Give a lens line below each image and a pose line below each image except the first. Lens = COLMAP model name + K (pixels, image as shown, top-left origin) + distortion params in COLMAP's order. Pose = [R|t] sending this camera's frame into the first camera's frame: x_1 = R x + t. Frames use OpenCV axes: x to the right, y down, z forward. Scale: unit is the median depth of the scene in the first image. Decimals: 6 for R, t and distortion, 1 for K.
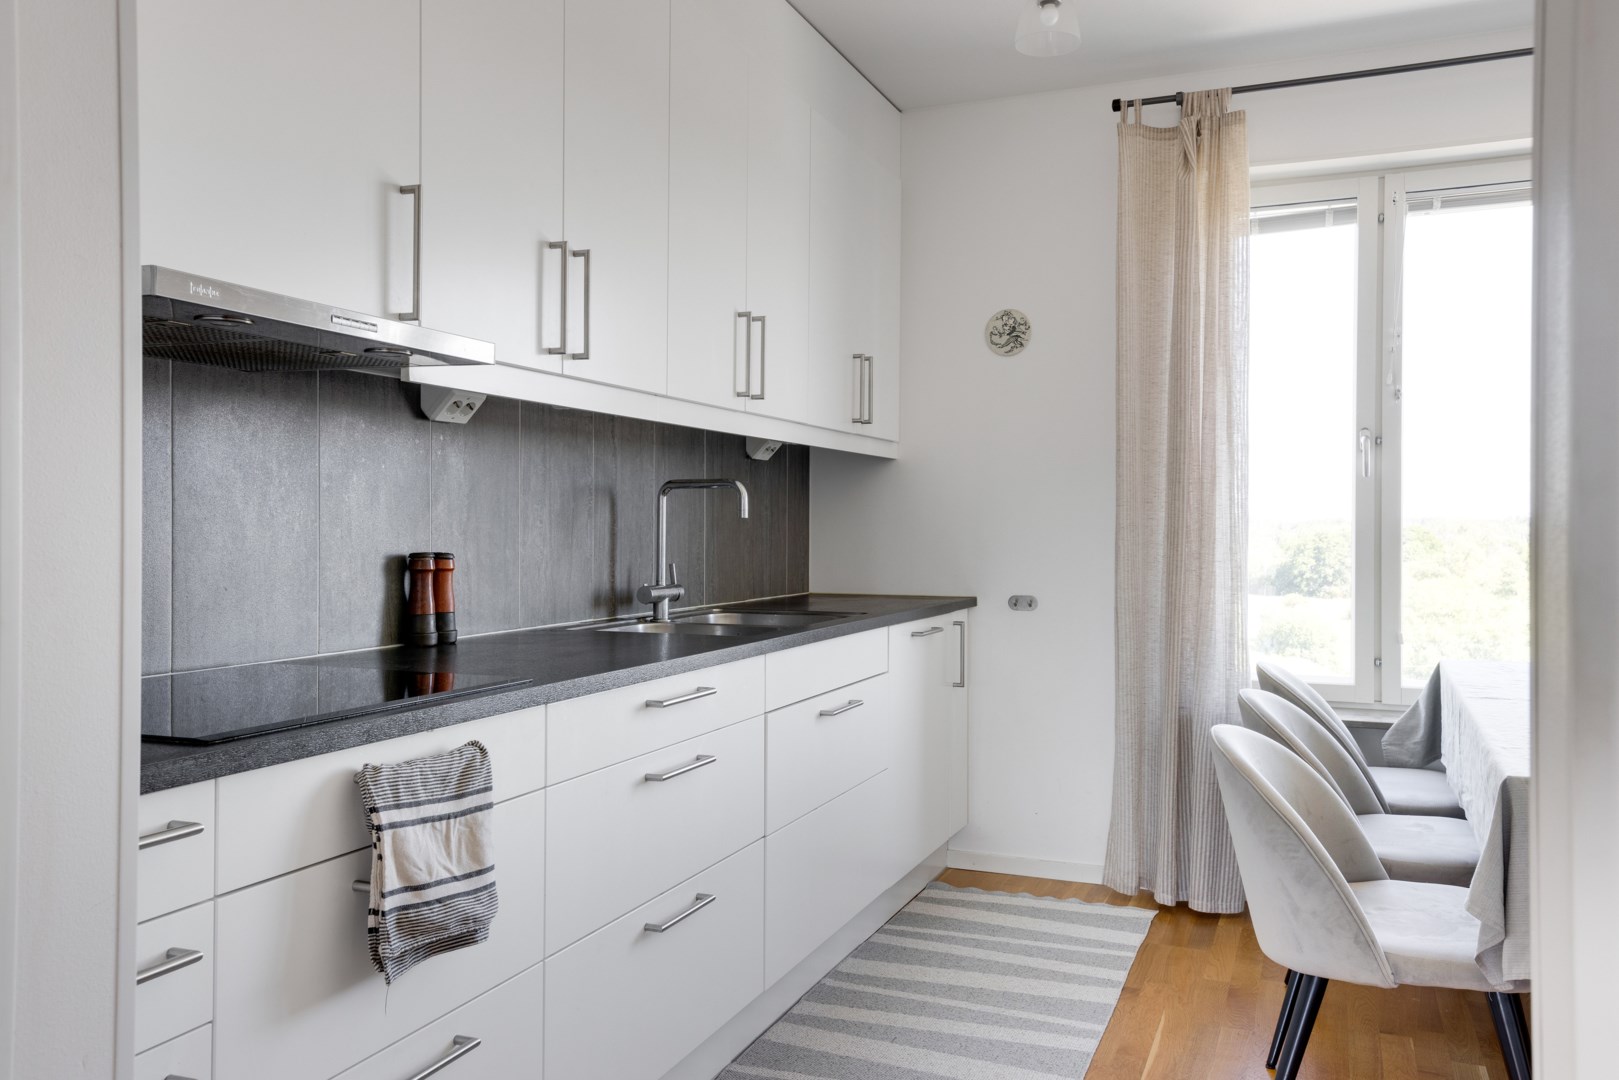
lens RADIAL K [[1190.6, 0, 809.5], [0, 1190.6, 540.0], [0, 0, 1]] dist [0.046207, -0.000747]
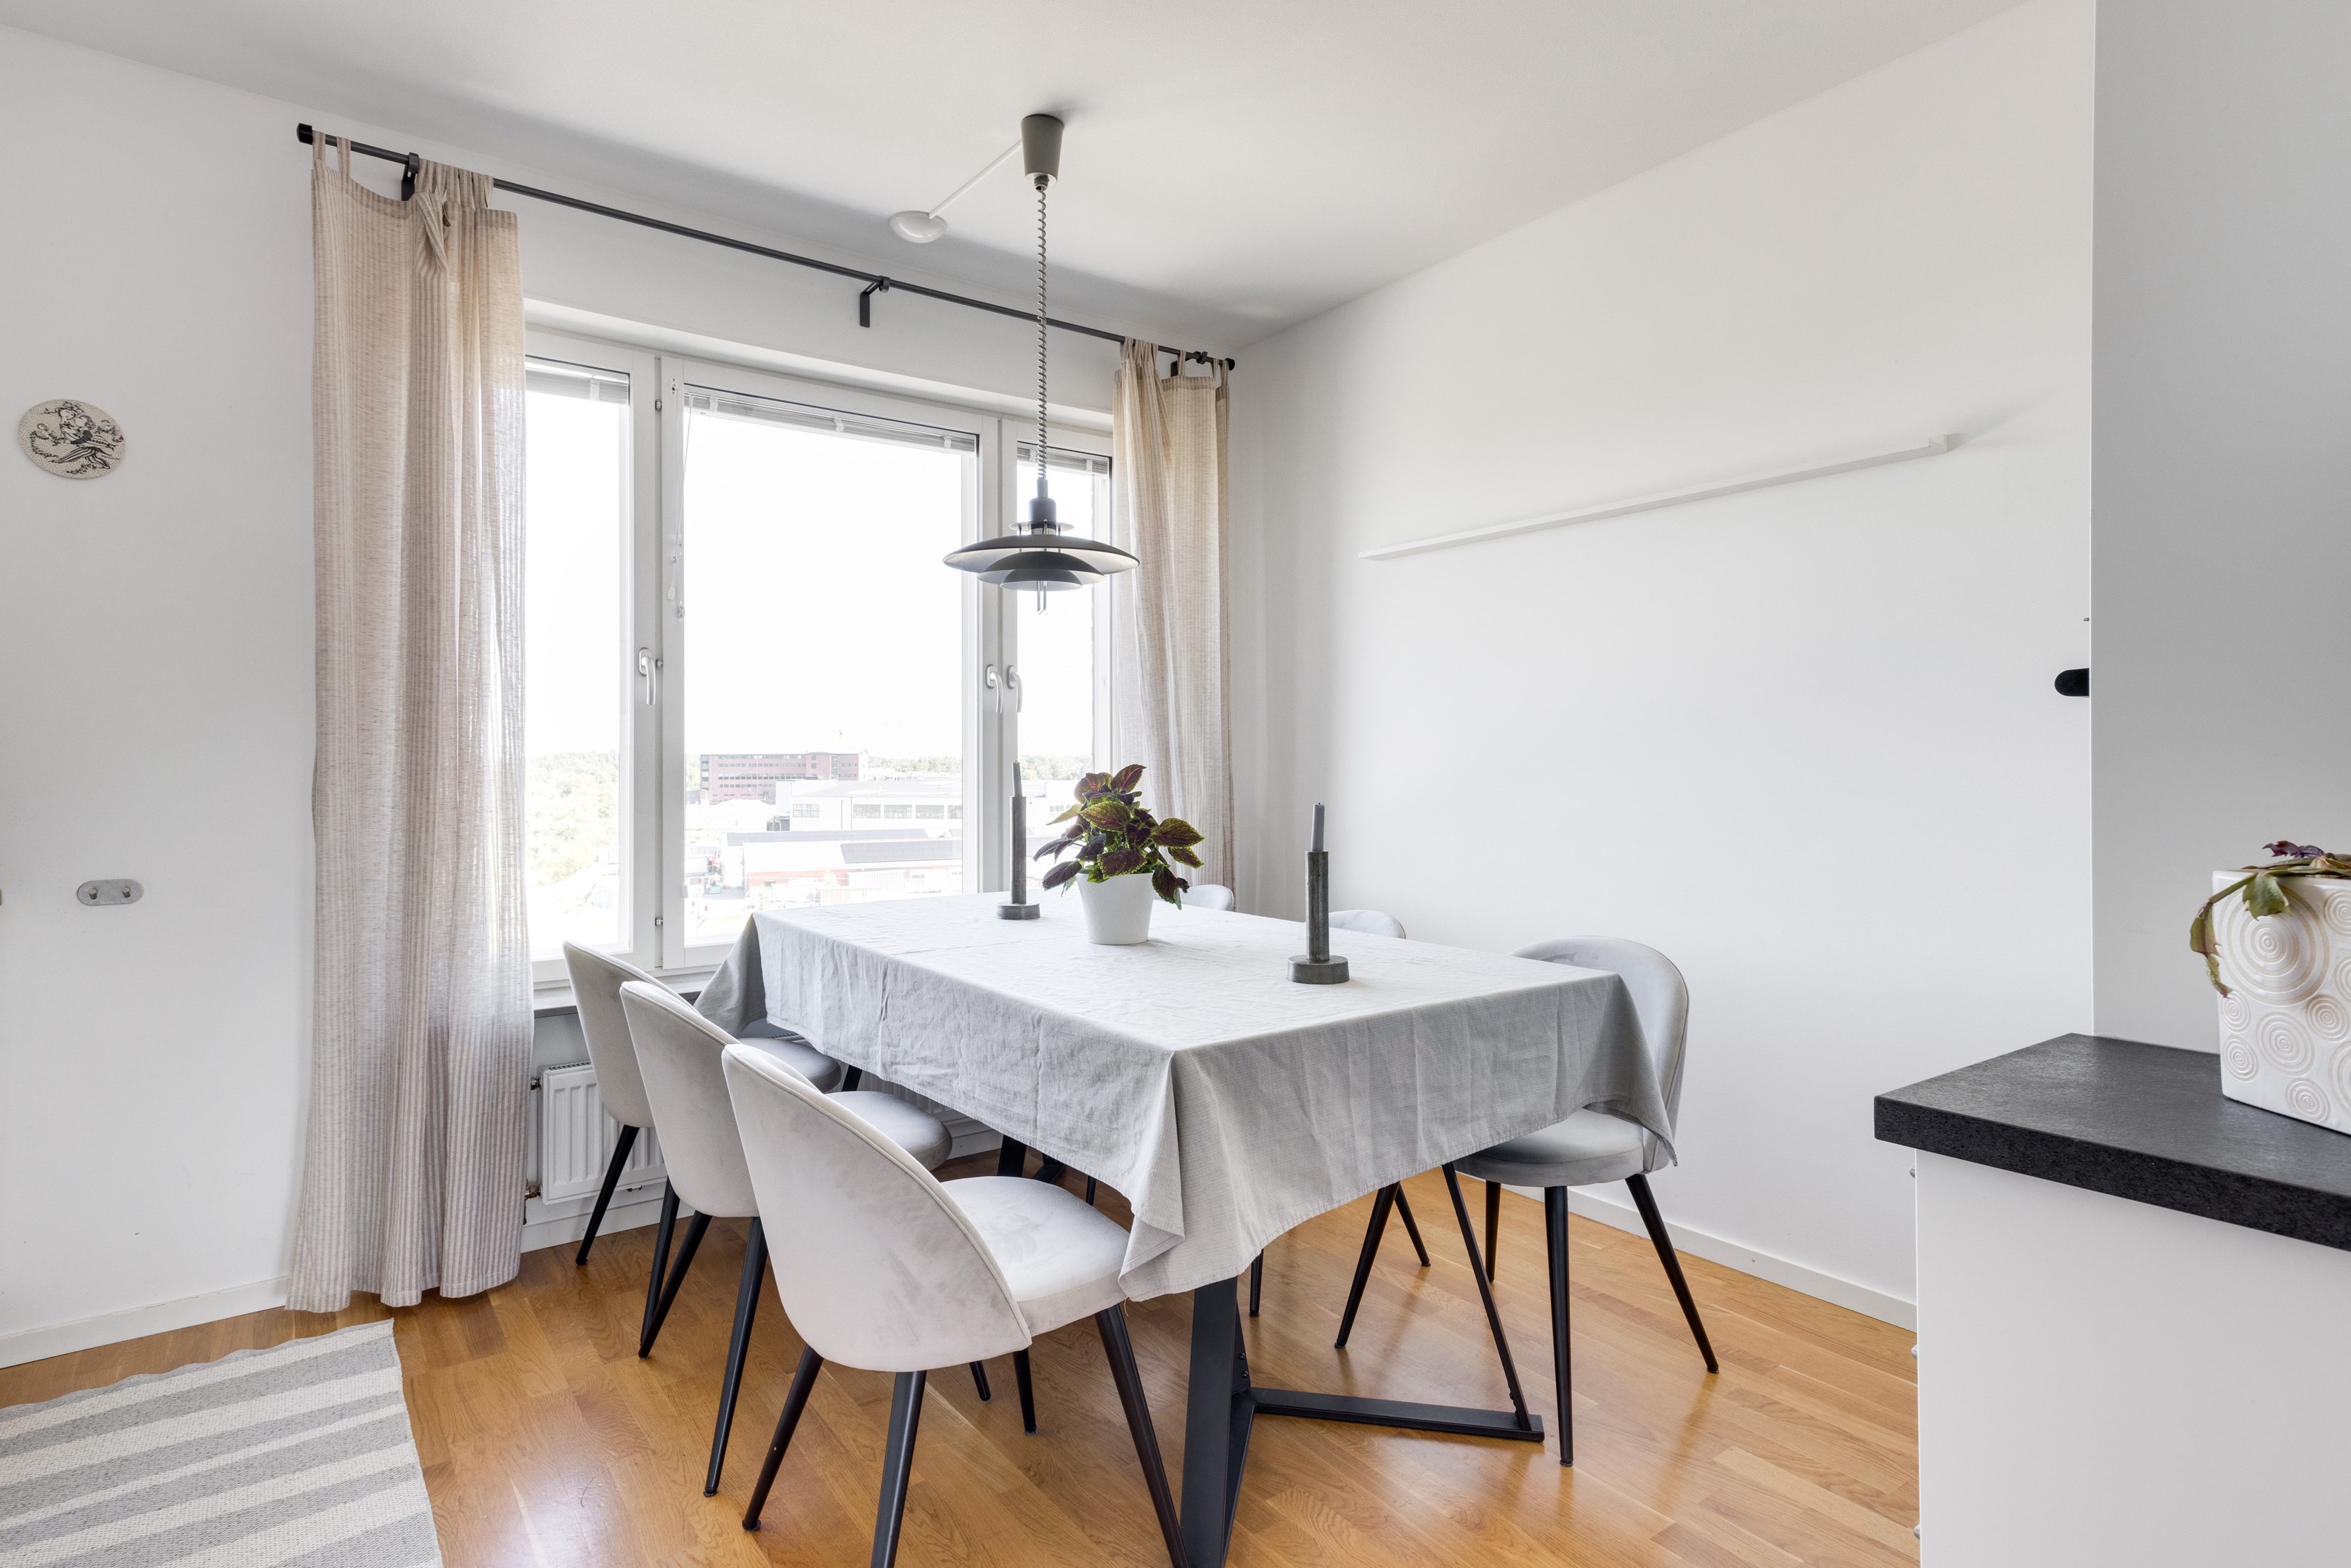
lens RADIAL K [[1176.6, 0, 1072.6], [0, 1176.6, 764.7], [0, 0, 1]] dist [0.026835, -0.005991]
pose [[0.532929, -0.004366, 0.846149, -0.083589], [0.014517, 0.999887, -0.003985, -0.002814], [-0.846036, 0.014407, 0.532932, 0.302344]]
